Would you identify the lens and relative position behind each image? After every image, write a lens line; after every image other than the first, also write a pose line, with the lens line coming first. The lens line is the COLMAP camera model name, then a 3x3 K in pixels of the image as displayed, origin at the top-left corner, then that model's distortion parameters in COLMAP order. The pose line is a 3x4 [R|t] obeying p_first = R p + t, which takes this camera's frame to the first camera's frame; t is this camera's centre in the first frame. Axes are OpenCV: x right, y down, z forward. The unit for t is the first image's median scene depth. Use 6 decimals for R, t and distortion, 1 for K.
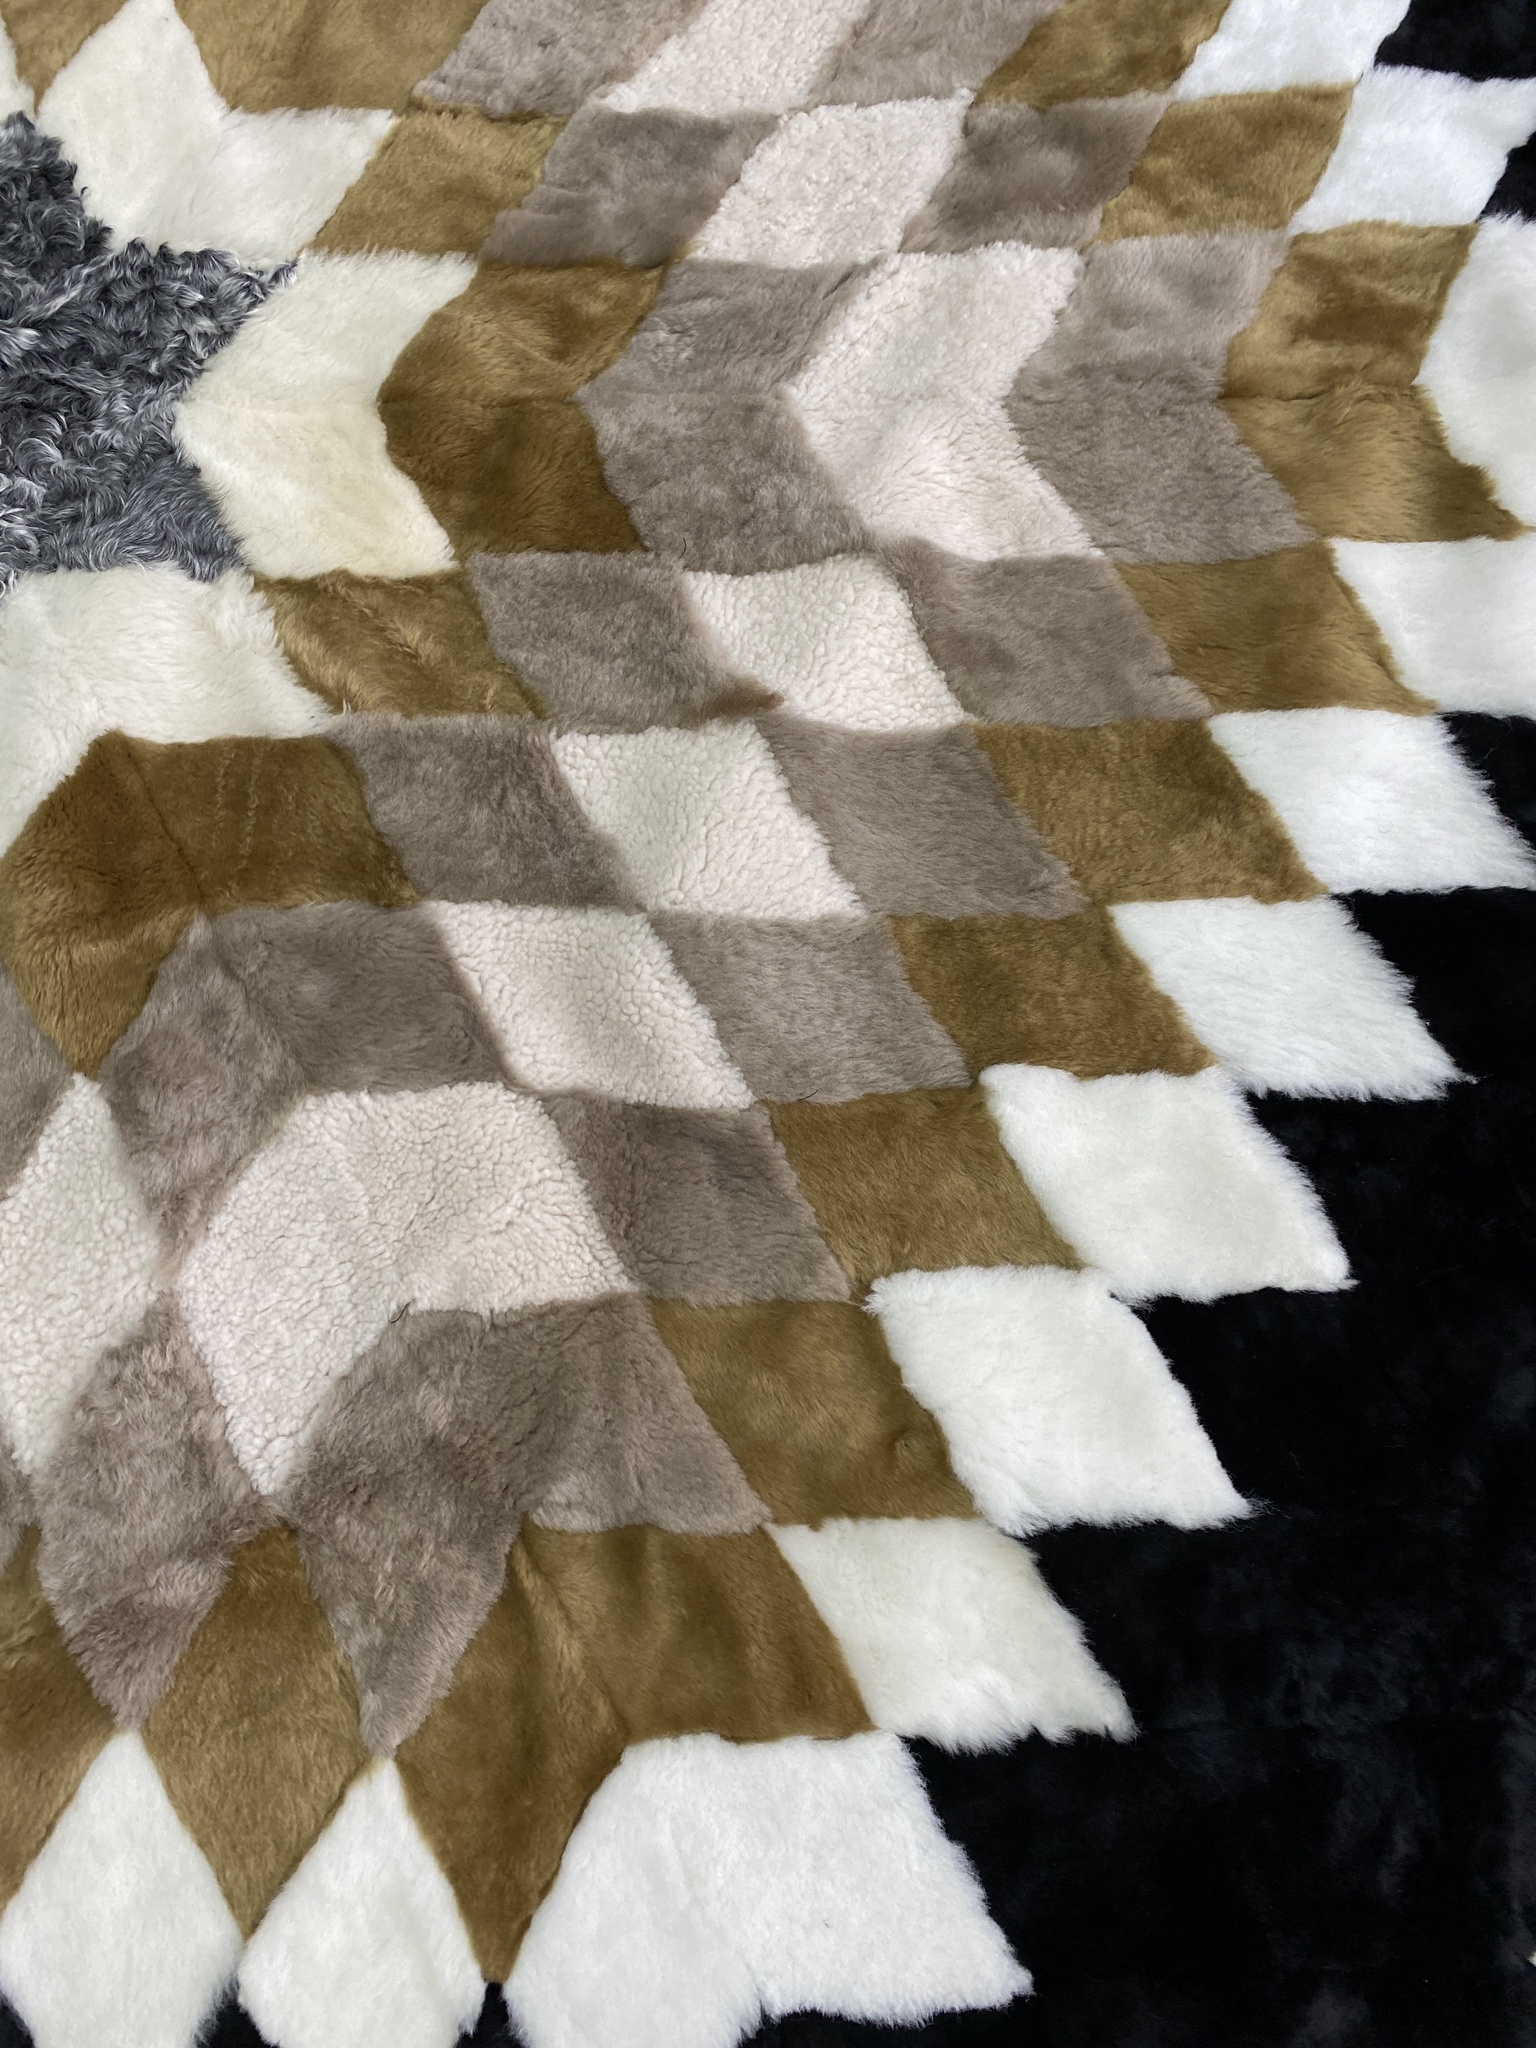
lens RADIAL K [[1525.9, 0, 768.0], [0, 1525.9, 1024.0], [0, 0, 1]] dist [0.029901, -0.045094]
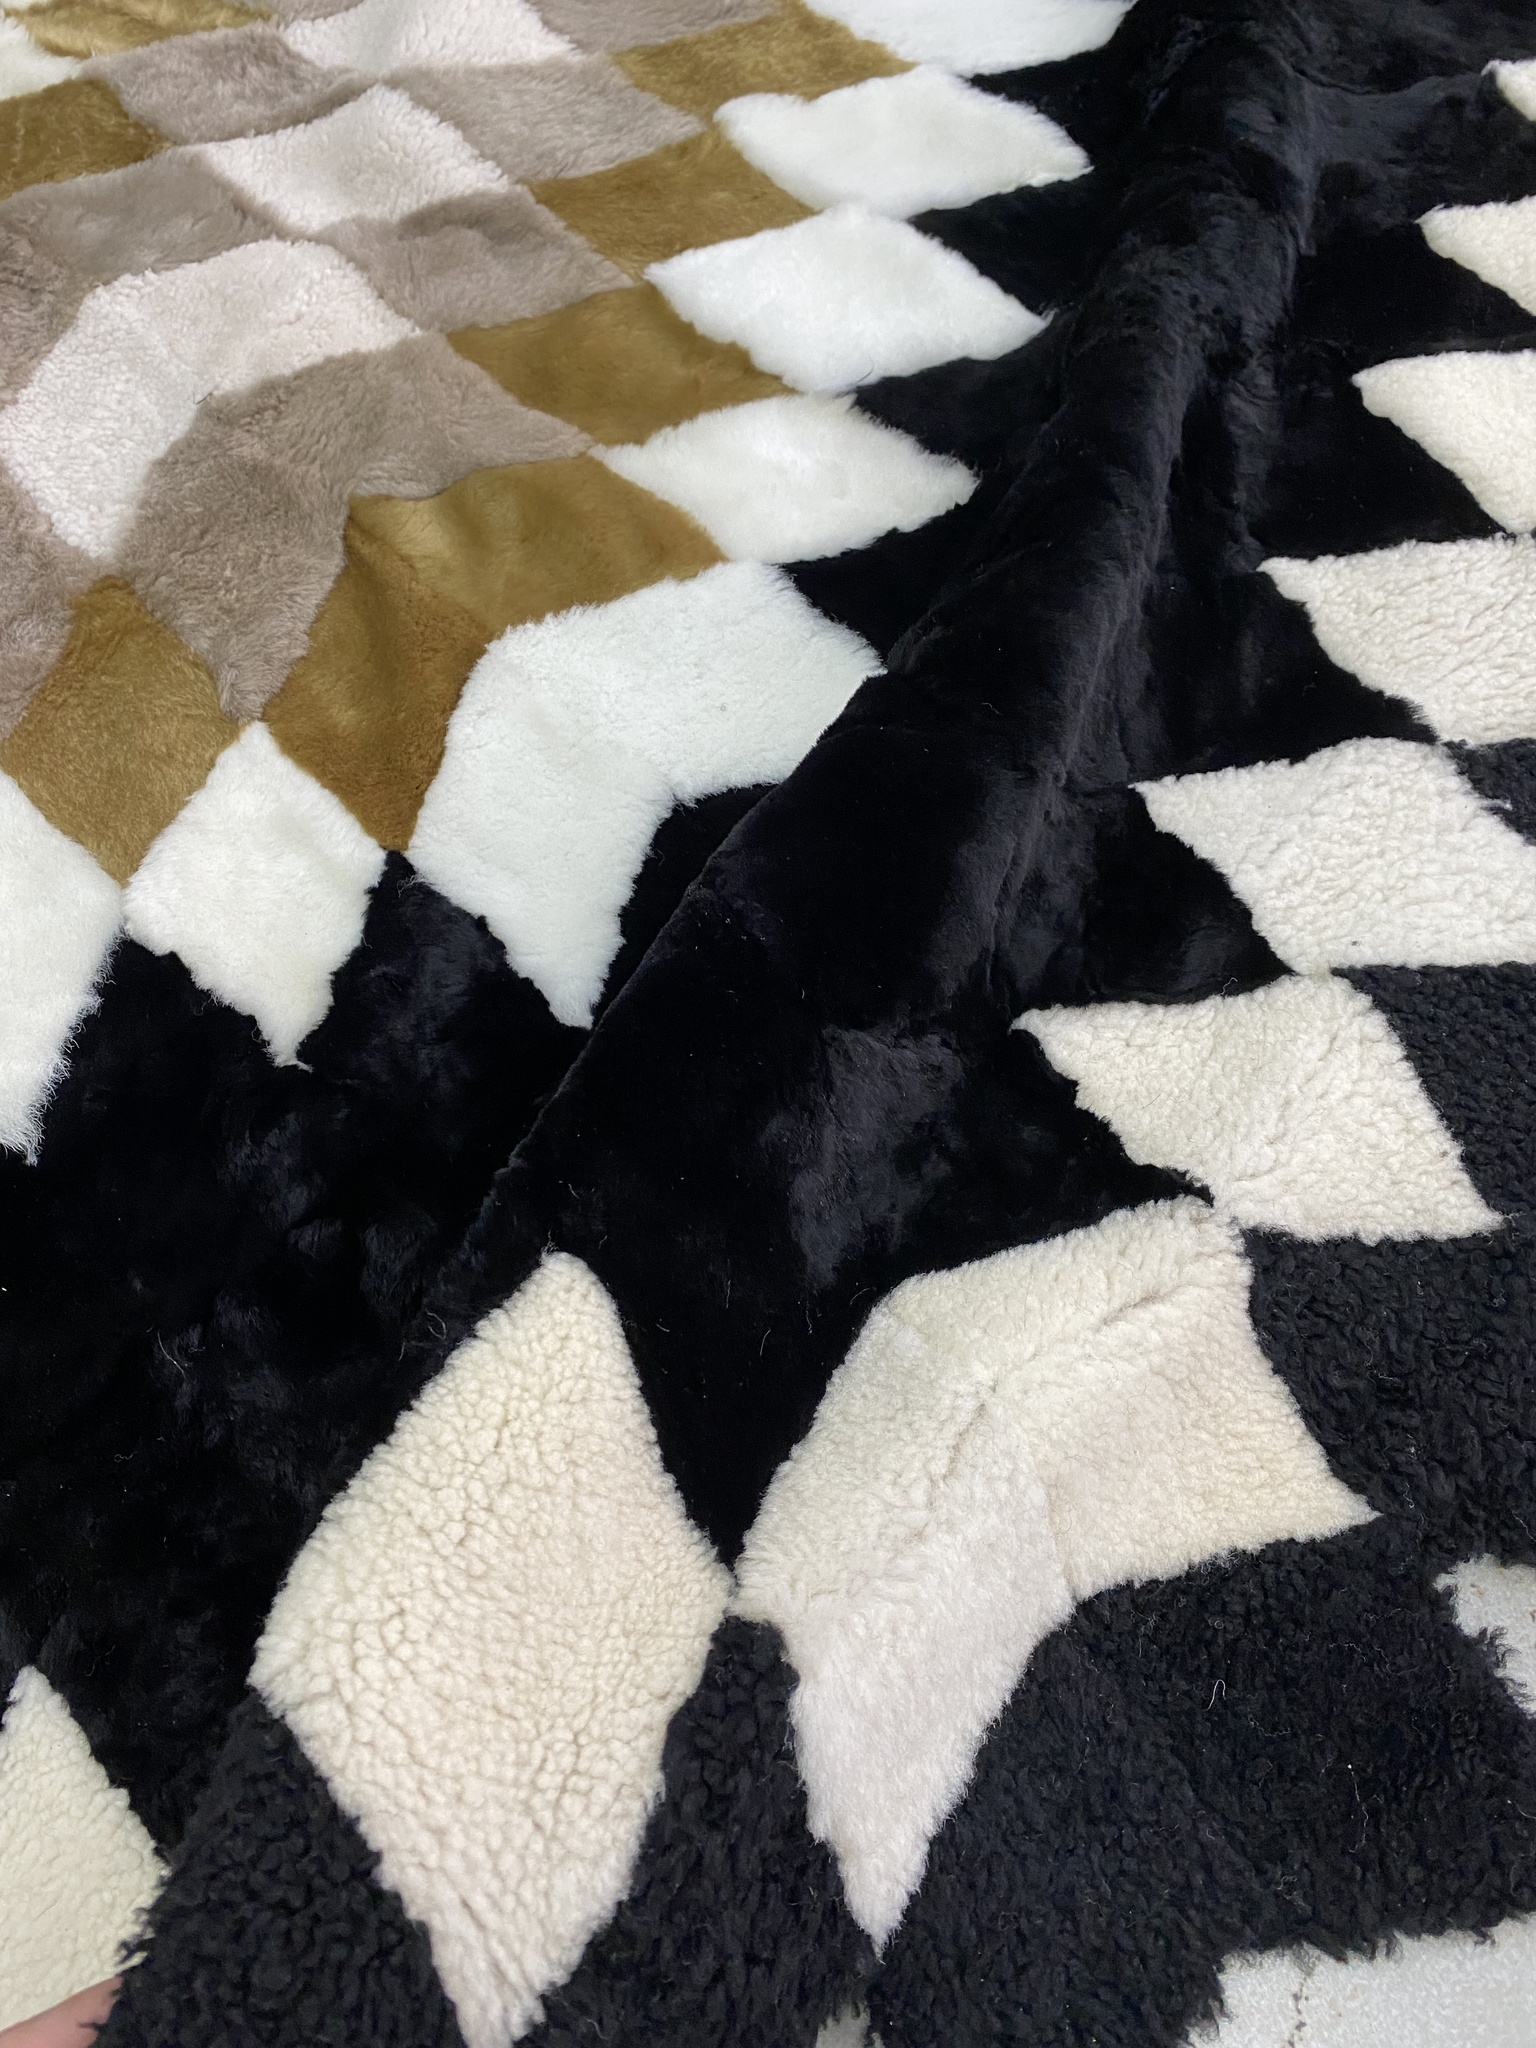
lens RADIAL K [[1525.9, 0, 768.0], [0, 1525.9, 1024.0], [0, 0, 1]] dist [0.029901, -0.045094]
pose [[0.970173, -0.239675, 0.036337, -0.012738], [0.241615, 0.943886, -0.225168, 0.802982], [0.019669, 0.227232, 0.973642, 0.092919]]
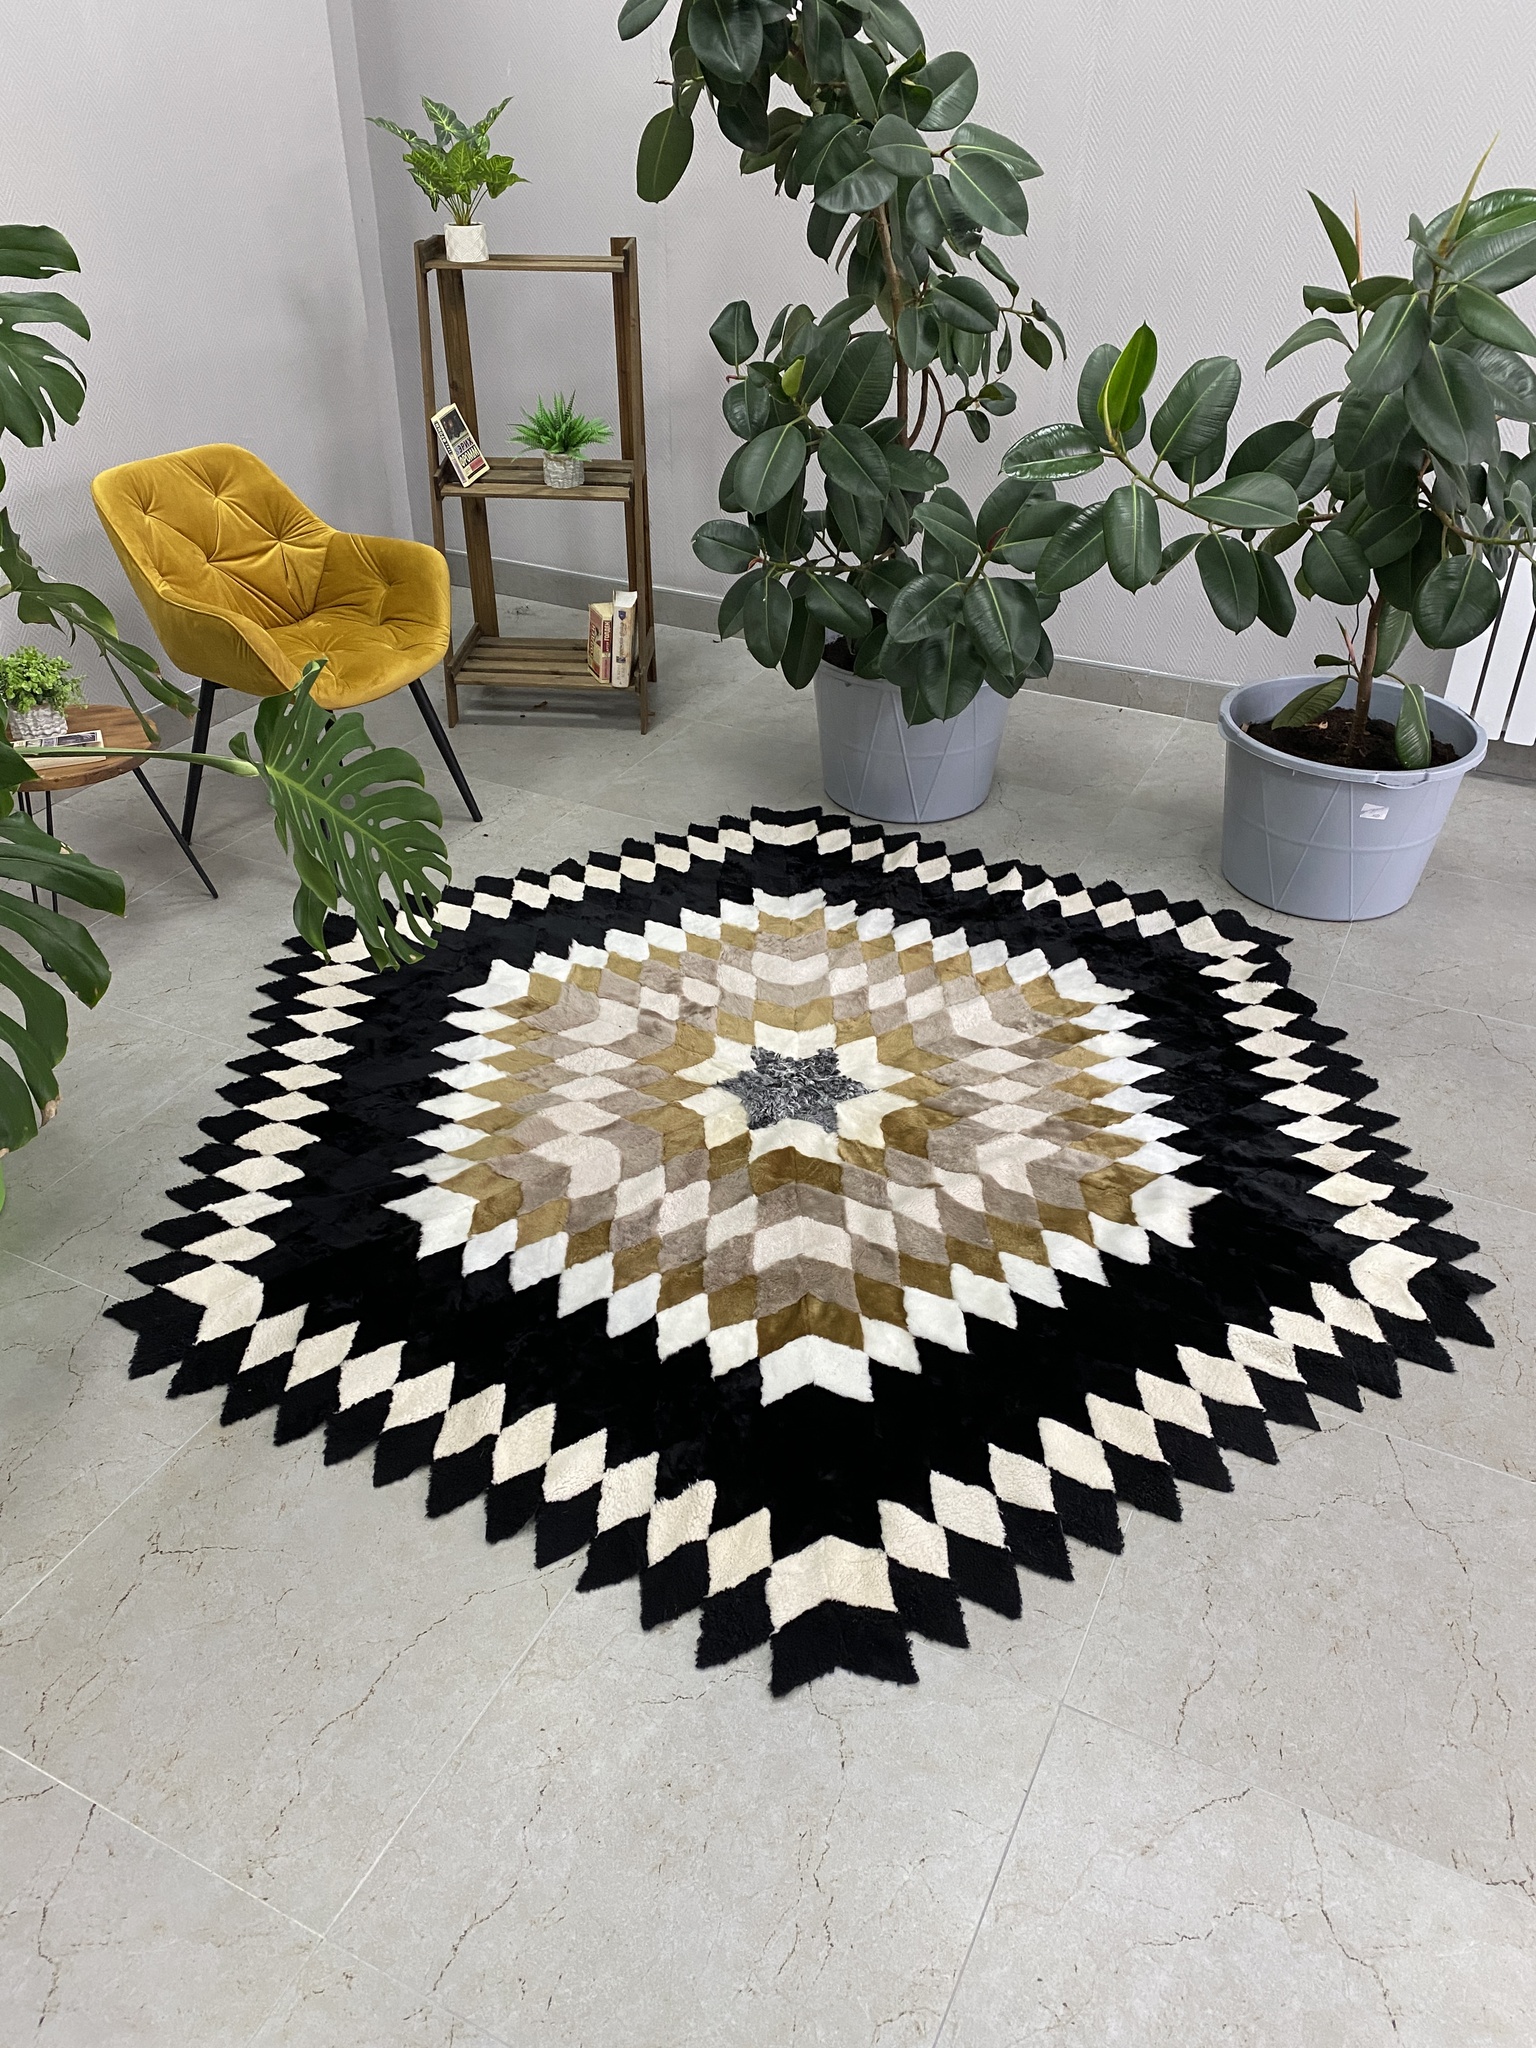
lens RADIAL K [[1547.5, 0, 768.0], [0, 1547.5, 1024.0], [0, 0, 1]] dist [0.165599, -0.357660]
pose [[0.886132, 0.281044, -0.368490, 0.963195], [-0.456195, 0.668976, -0.586820, 2.065450], [0.081589, 0.688103, 0.721012, -2.259167]]
